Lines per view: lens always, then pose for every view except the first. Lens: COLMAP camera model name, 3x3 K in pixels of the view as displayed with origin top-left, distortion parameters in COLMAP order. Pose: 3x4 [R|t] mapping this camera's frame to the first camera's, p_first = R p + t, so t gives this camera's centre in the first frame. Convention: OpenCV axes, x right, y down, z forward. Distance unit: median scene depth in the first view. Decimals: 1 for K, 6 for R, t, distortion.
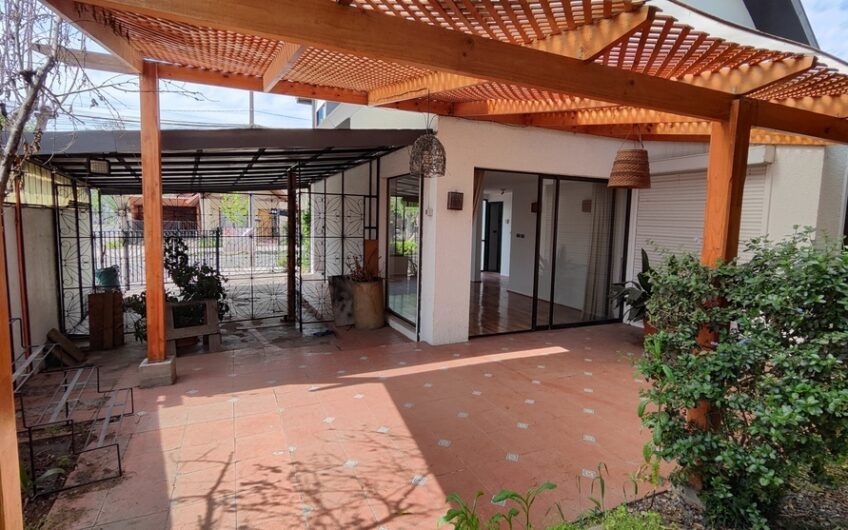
lens RADIAL K [[427.4, 0, 426.3], [0, 427.4, 262.7], [0, 0, 1]] dist [0.001542, -0.000766]
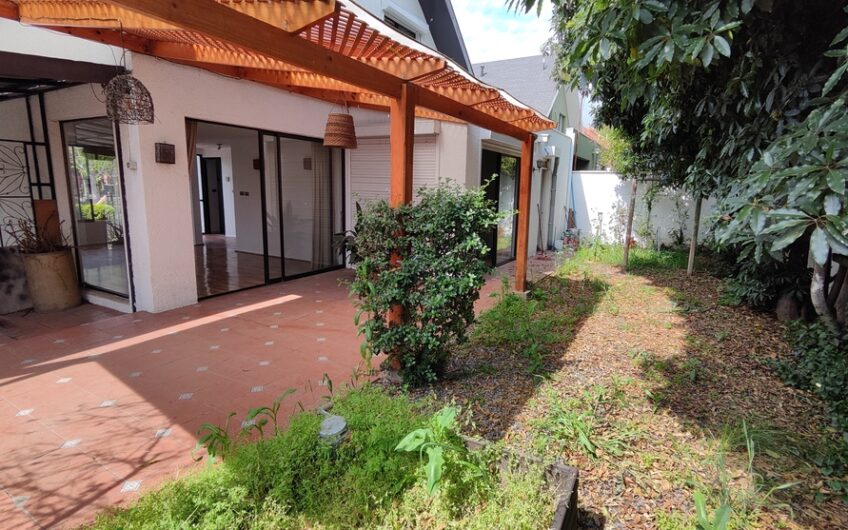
lens RADIAL K [[427.4, 0, 426.3], [0, 427.4, 262.7], [0, 0, 1]] dist [0.001542, -0.000766]
pose [[0.816102, -0.103023, 0.568651, -0.026416], [0.050627, 0.992944, 0.107235, 0.022282], [-0.575686, -0.058725, 0.815559, -0.096124]]
